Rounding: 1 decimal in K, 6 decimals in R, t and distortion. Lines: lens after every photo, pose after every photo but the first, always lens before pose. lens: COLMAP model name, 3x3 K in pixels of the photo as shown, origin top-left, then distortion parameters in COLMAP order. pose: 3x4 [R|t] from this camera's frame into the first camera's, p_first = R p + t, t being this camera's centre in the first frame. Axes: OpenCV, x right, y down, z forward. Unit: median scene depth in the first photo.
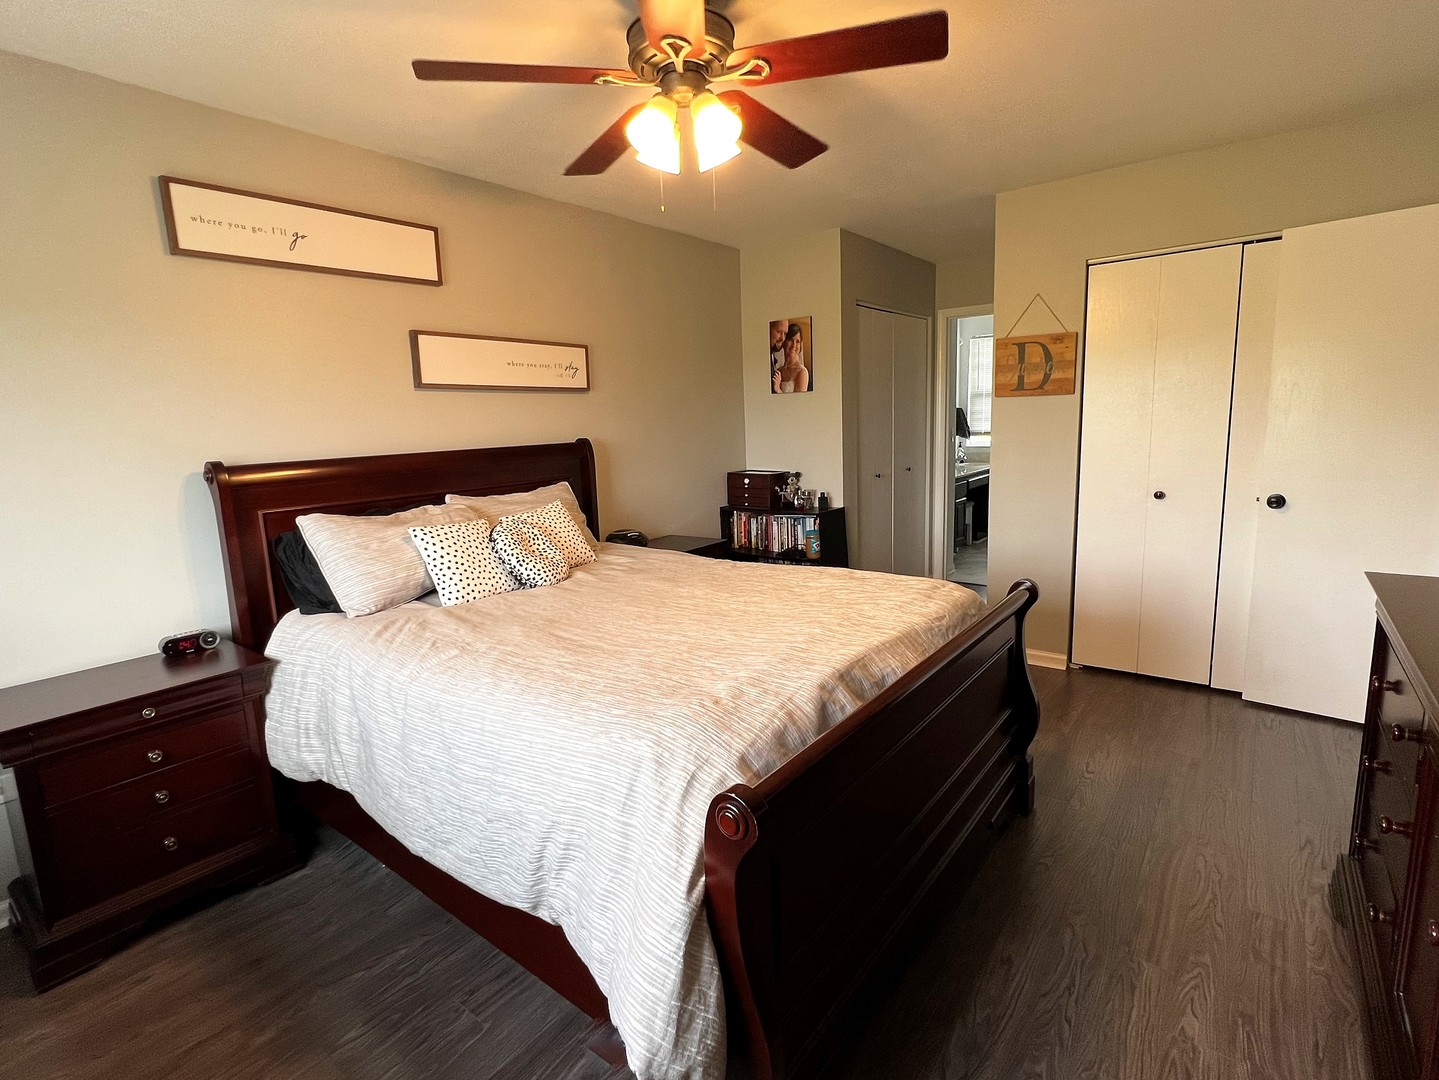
lens RADIAL K [[707.0, 0, 718.5], [0, 707.0, 548.3], [0, 0, 1]] dist [-0.000965, -0.000514]
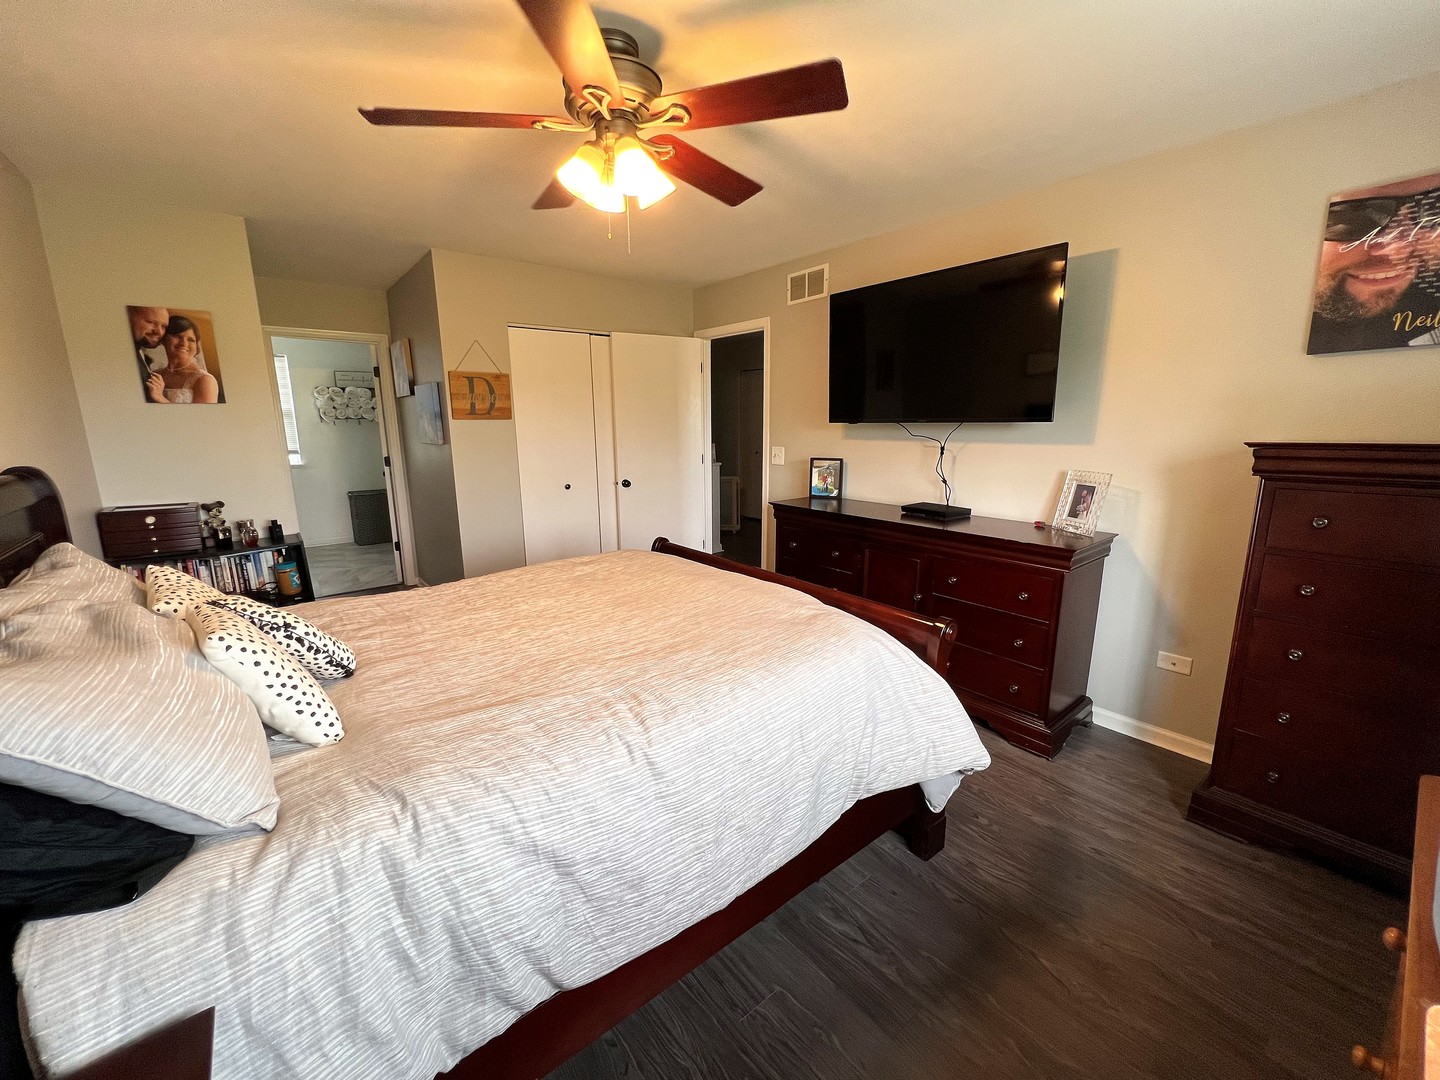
lens RADIAL K [[572.4, 0, 724.5], [0, 572.4, 536.0], [0, 0, 1]] dist [0.000908, -0.000272]
pose [[0.233246, -0.159942, 0.959174, -0.404508], [0.175817, 0.977061, 0.120170, -0.046733], [-0.956392, 0.140610, 0.256016, 0.285454]]
